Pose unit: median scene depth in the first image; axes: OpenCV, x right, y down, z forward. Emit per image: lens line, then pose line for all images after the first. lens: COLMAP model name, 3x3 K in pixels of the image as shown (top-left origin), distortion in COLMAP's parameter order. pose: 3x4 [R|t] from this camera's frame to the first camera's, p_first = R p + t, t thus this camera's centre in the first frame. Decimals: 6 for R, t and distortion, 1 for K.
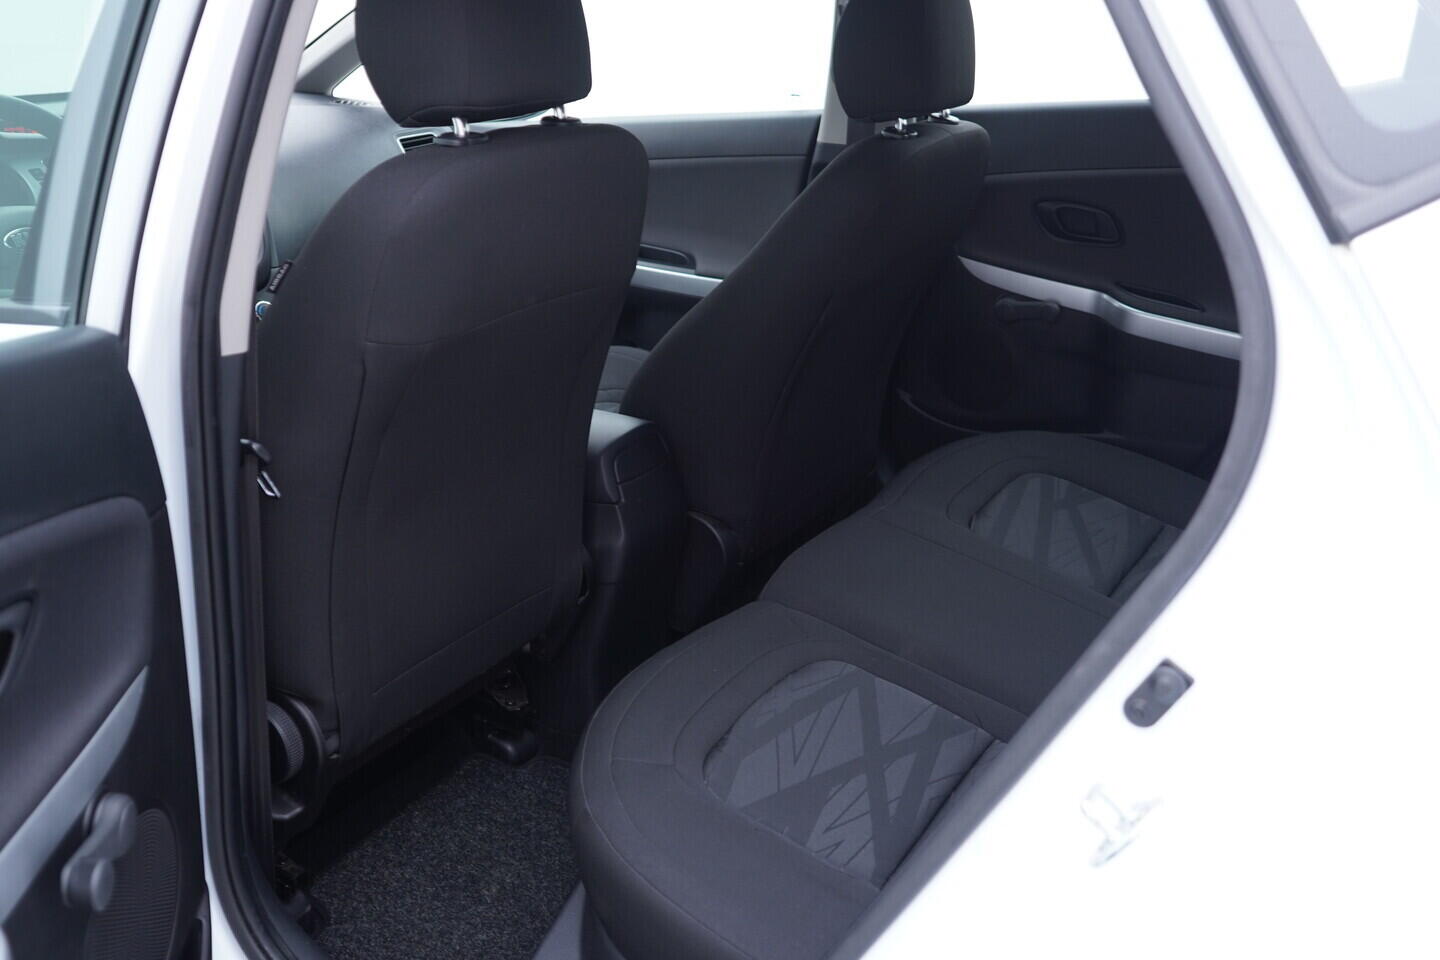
lens RADIAL K [[1498.8, 0, 720.0], [0, 1498.8, 480.0], [0, 0, 1]] dist [-0.003149, 0.013431]
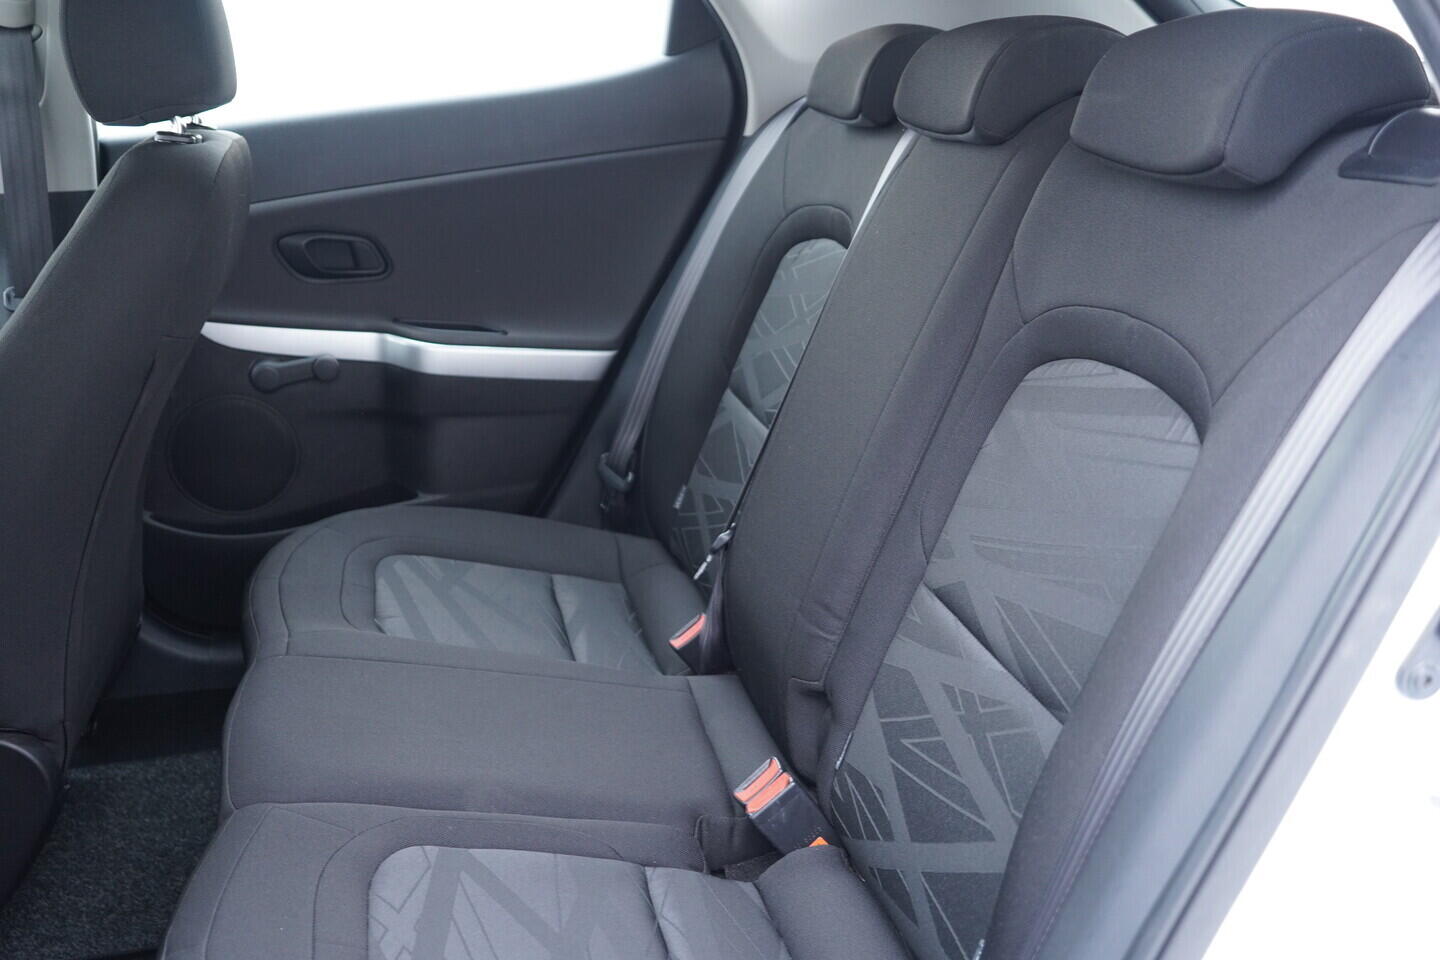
lens RADIAL K [[1471.2, 0, 720.0], [0, 1471.2, 480.0], [0, 0, 1]] dist [0.031577, 0.022615]
pose [[0.730035, -0.208524, 0.650820, -0.162133], [0.256552, 0.966284, 0.021821, -0.015210], [-0.633427, 0.151039, 0.758918, 0.263440]]
